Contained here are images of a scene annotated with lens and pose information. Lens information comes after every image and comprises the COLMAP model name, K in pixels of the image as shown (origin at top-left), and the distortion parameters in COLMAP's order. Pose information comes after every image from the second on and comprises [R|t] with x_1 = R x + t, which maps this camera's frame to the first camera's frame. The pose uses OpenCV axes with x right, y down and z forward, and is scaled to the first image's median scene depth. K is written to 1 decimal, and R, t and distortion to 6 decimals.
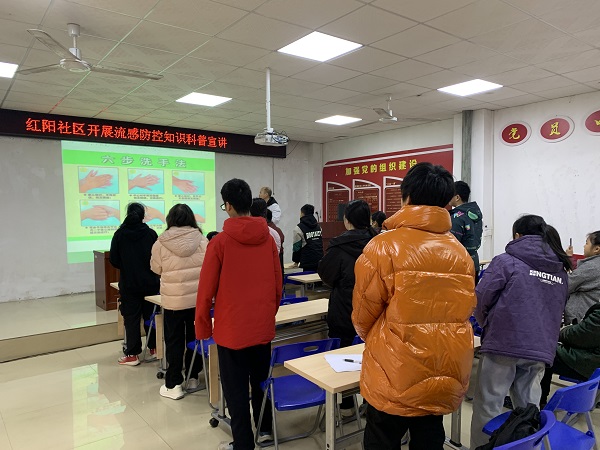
lens RADIAL K [[458.9, 0, 300.0], [0, 458.9, 225.0], [0, 0, 1]] dist [0.005221, 0.001472]
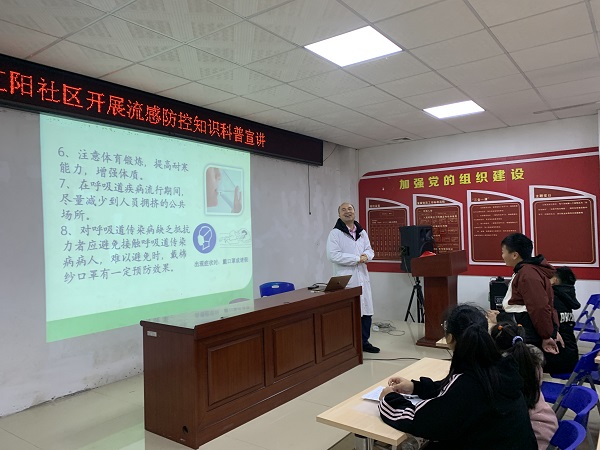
lens RADIAL K [[458.9, 0, 300.0], [0, 458.9, 225.0], [0, 0, 1]] dist [0.005221, 0.001472]
pose [[0.960274, -0.011842, 0.278809, -0.312115], [0.025680, 0.998610, -0.046033, -0.017948], [-0.277876, 0.051364, 0.959243, 0.334162]]
